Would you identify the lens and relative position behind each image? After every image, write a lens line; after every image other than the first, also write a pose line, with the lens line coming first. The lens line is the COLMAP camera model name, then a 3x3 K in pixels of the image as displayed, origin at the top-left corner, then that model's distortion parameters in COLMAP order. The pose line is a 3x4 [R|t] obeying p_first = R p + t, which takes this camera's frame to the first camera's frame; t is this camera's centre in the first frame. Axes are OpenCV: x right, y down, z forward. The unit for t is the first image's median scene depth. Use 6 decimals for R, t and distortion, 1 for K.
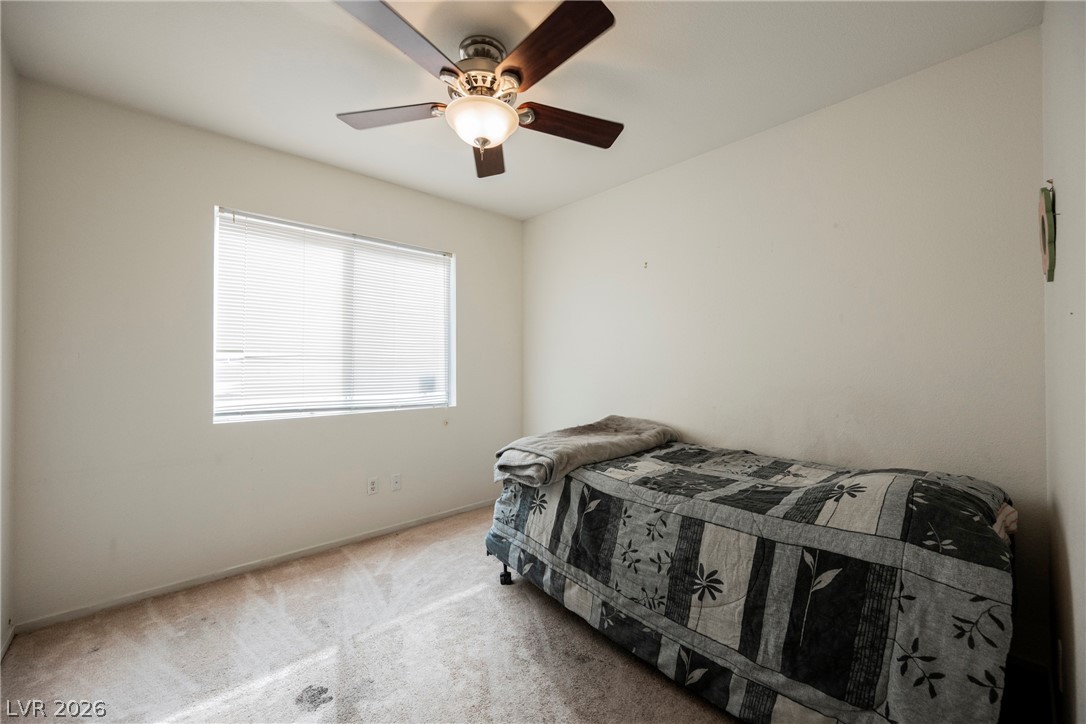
lens RADIAL K [[426.3, 0, 539.7], [0, 426.3, 367.1], [0, 0, 1]] dist [0.000370, -0.001058]
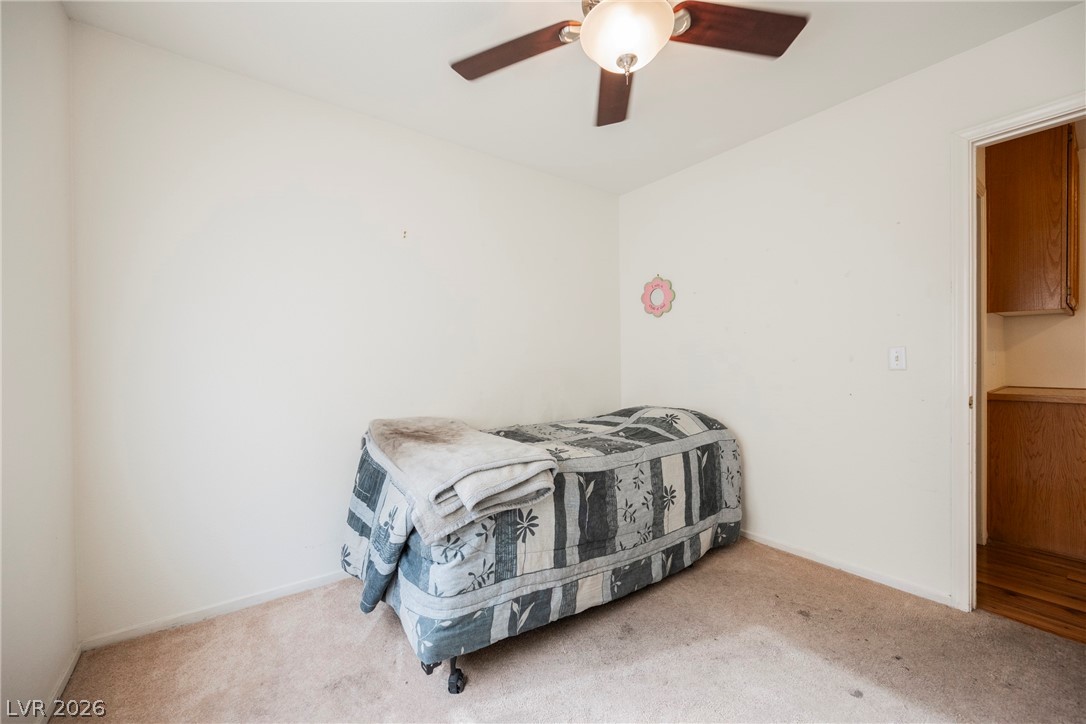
lens RADIAL K [[426.3, 0, 539.3], [0, 426.3, 355.8], [0, 0, 1]] dist [0.000370, -0.001058]
pose [[0.098267, -0.000239, 0.995160, -0.941303], [0.005141, 0.999987, -0.000267, 0.011058], [-0.995147, 0.005143, 0.098267, 1.084132]]
